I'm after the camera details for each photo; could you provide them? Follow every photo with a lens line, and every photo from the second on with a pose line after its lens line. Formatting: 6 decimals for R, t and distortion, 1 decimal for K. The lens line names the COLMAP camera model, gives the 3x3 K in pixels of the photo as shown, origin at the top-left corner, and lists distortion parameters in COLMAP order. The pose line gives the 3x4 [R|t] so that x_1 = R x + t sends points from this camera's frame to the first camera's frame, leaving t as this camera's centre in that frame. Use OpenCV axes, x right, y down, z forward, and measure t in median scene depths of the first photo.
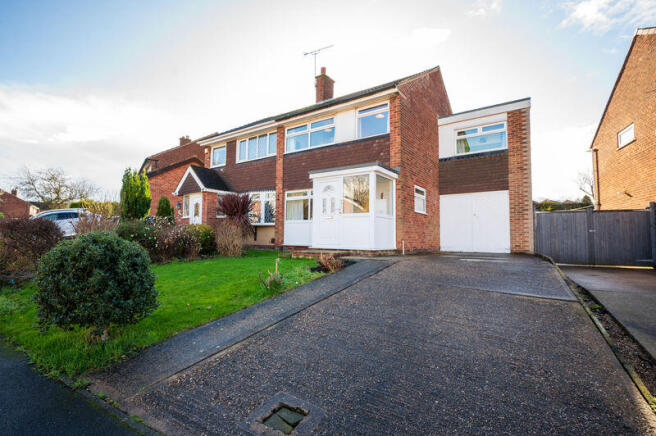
lens RADIAL K [[312.8, 0, 327.2], [0, 312.8, 218.3], [0, 0, 1]] dist [-0.011121, 0.000075]
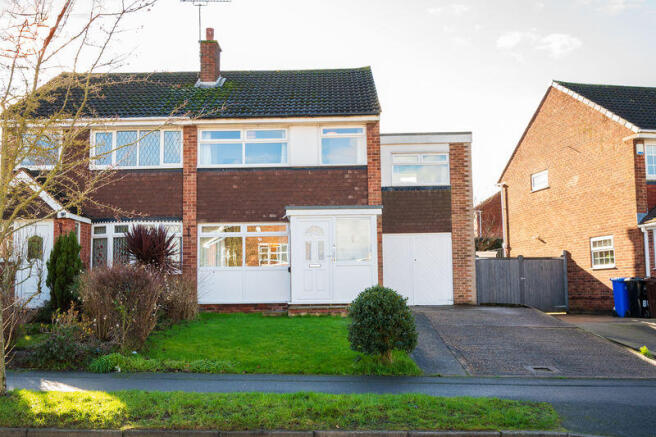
lens RADIAL K [[699.2, 0, 328.1], [0, 699.2, 217.3], [0, 0, 1]] dist [-0.073581, 0.000000]
pose [[0.825976, 0.039882, 0.562293, -0.809665], [-0.015352, 0.998716, -0.048285, -0.033381], [-0.563496, 0.031250, 0.825527, -0.426591]]
